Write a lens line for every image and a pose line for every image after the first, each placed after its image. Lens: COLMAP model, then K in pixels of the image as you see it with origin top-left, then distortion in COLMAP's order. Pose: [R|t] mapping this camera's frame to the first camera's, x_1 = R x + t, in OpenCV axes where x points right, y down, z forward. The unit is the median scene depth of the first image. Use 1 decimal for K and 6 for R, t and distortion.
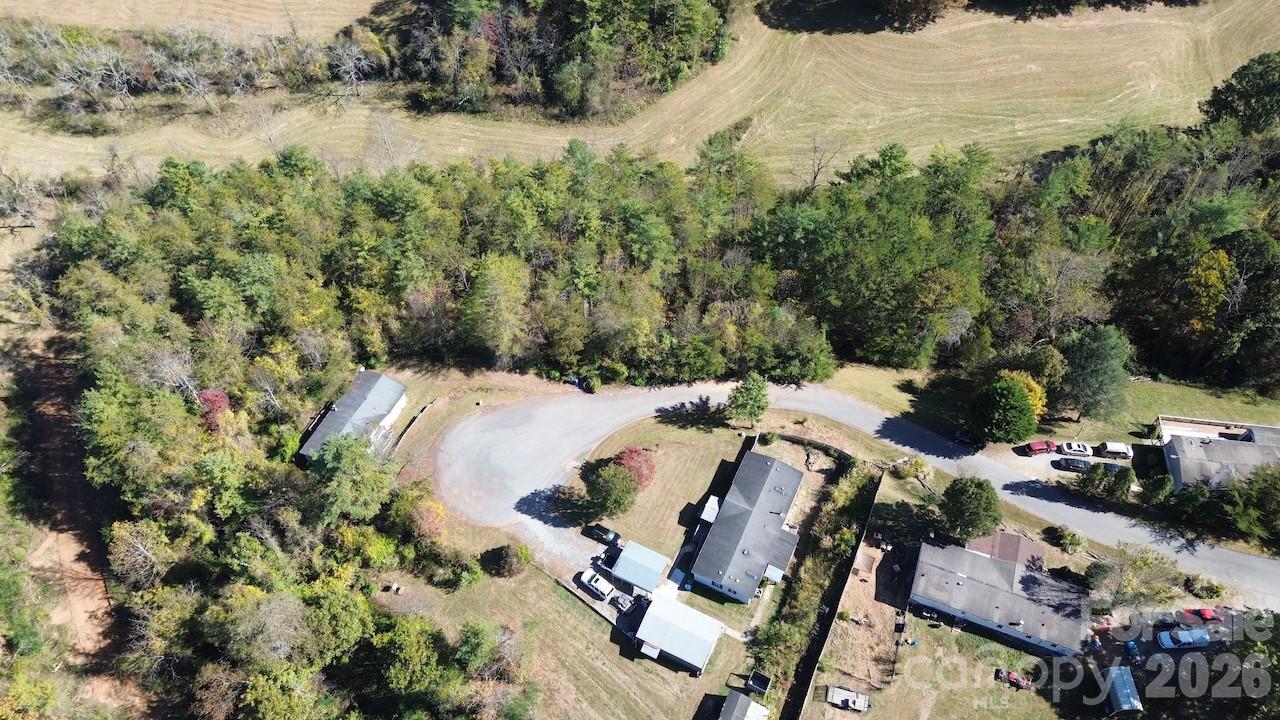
lens RADIAL K [[901.4, 0, 640.0], [0, 901.4, 360.0], [0, 0, 1]] dist [0.071983, -0.070532]
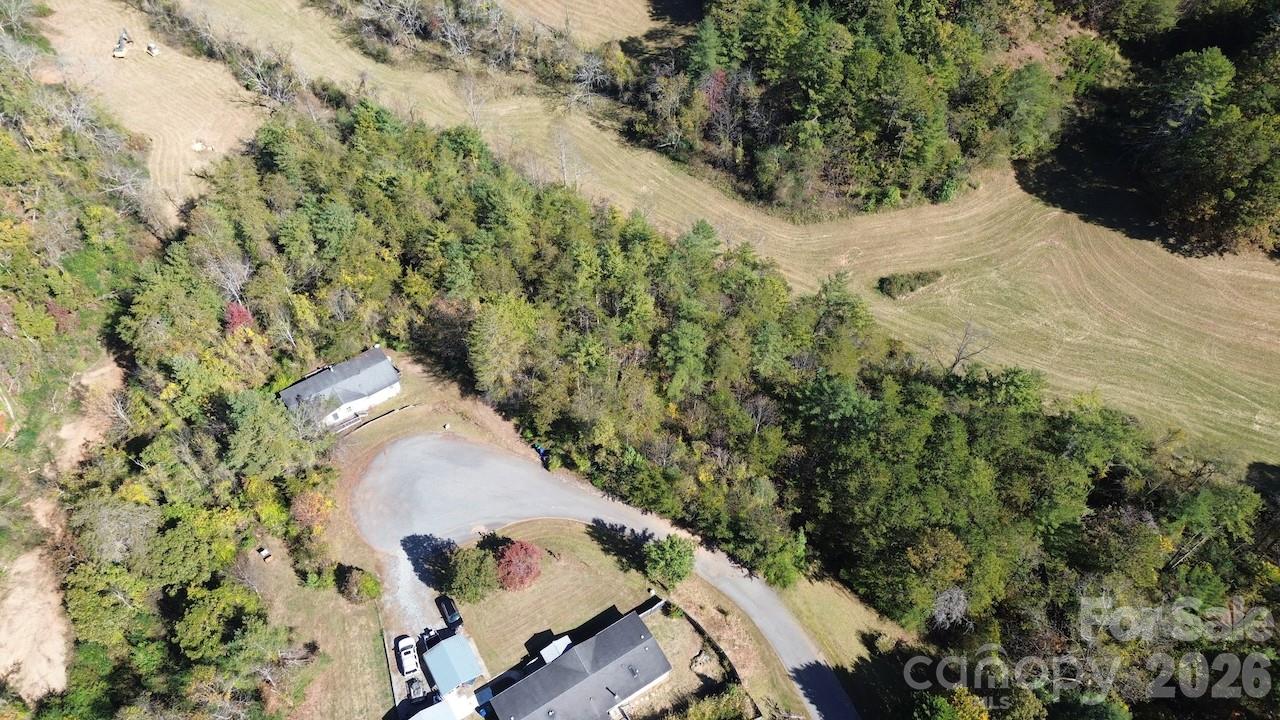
lens RADIAL K [[901.4, 0, 640.0], [0, 901.4, 360.0], [0, 0, 1]] dist [0.071983, -0.070532]
pose [[0.846378, 0.420908, -0.326315, 0.297531], [-0.433467, 0.900405, 0.037113, -0.148510], [0.309437, 0.110035, 0.944532, 0.137466]]
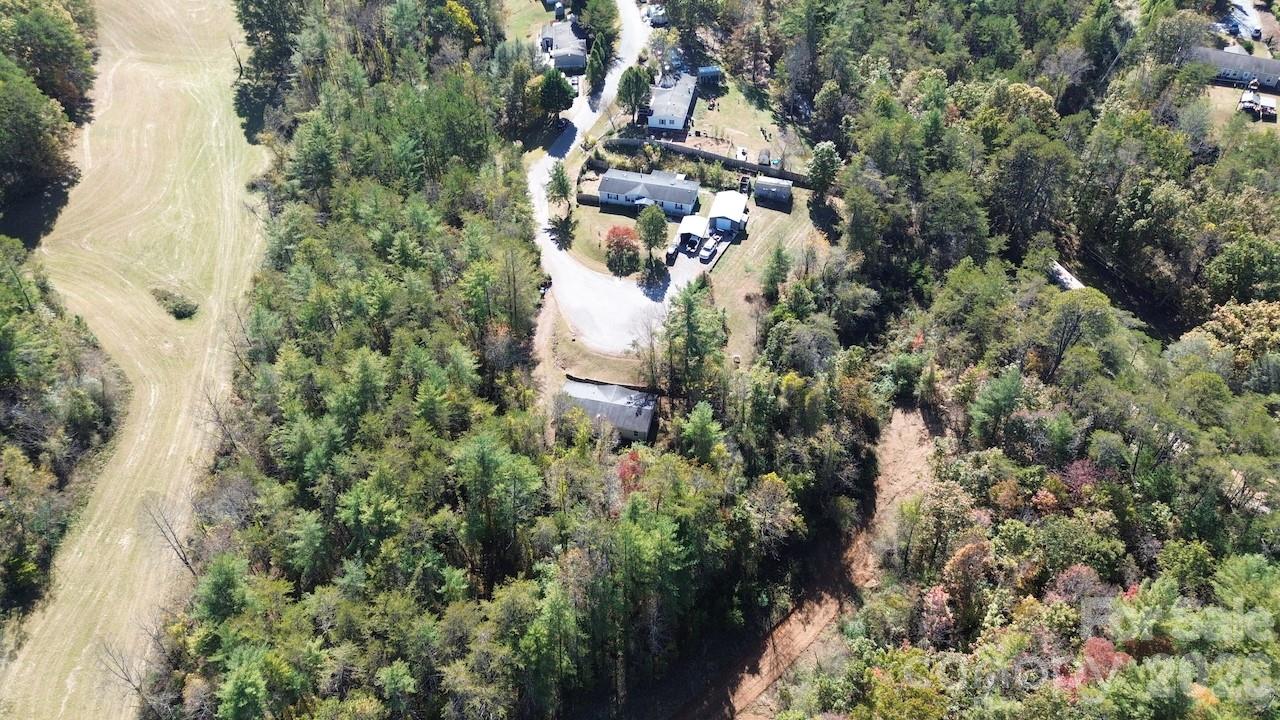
lens RADIAL K [[901.4, 0, 640.0], [0, 901.4, 360.0], [0, 0, 1]] dist [0.071983, -0.070532]
pose [[-0.178313, -0.689031, 0.702453, -1.073879], [0.802433, 0.311341, 0.509085, -0.487604], [-0.569478, 0.654449, 0.497385, 0.395649]]
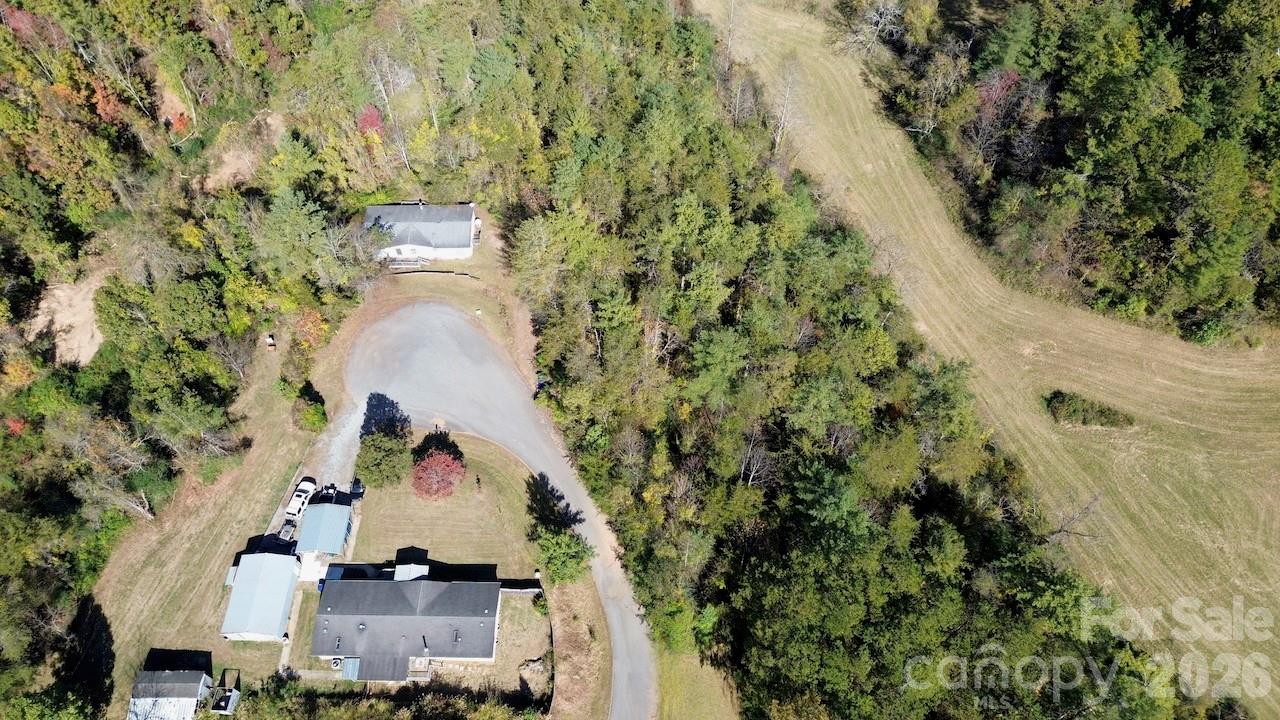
lens RADIAL K [[901.4, 0, 640.0], [0, 901.4, 360.0], [0, 0, 1]] dist [0.071983, -0.070532]
pose [[0.413938, 0.778167, -0.472347, 0.387557], [-0.741568, 0.589201, 0.320810, -0.360642], [0.527951, 0.217482, 0.820957, 0.338296]]
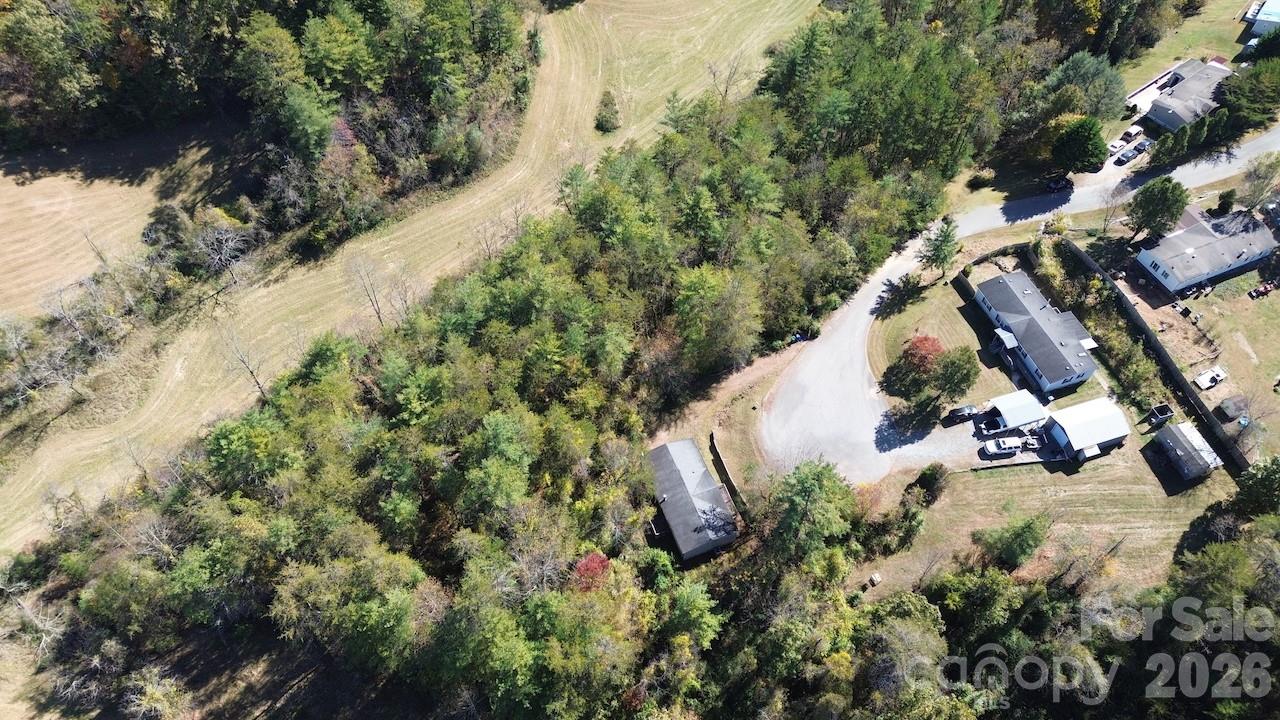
lens RADIAL K [[901.4, 0, 640.0], [0, 901.4, 360.0], [0, 0, 1]] dist [0.071983, -0.070532]
pose [[0.714290, -0.567224, 0.409934, -0.662583], [0.571735, 0.810763, 0.125629, -0.194662], [-0.403619, 0.144637, 0.903422, 0.162880]]
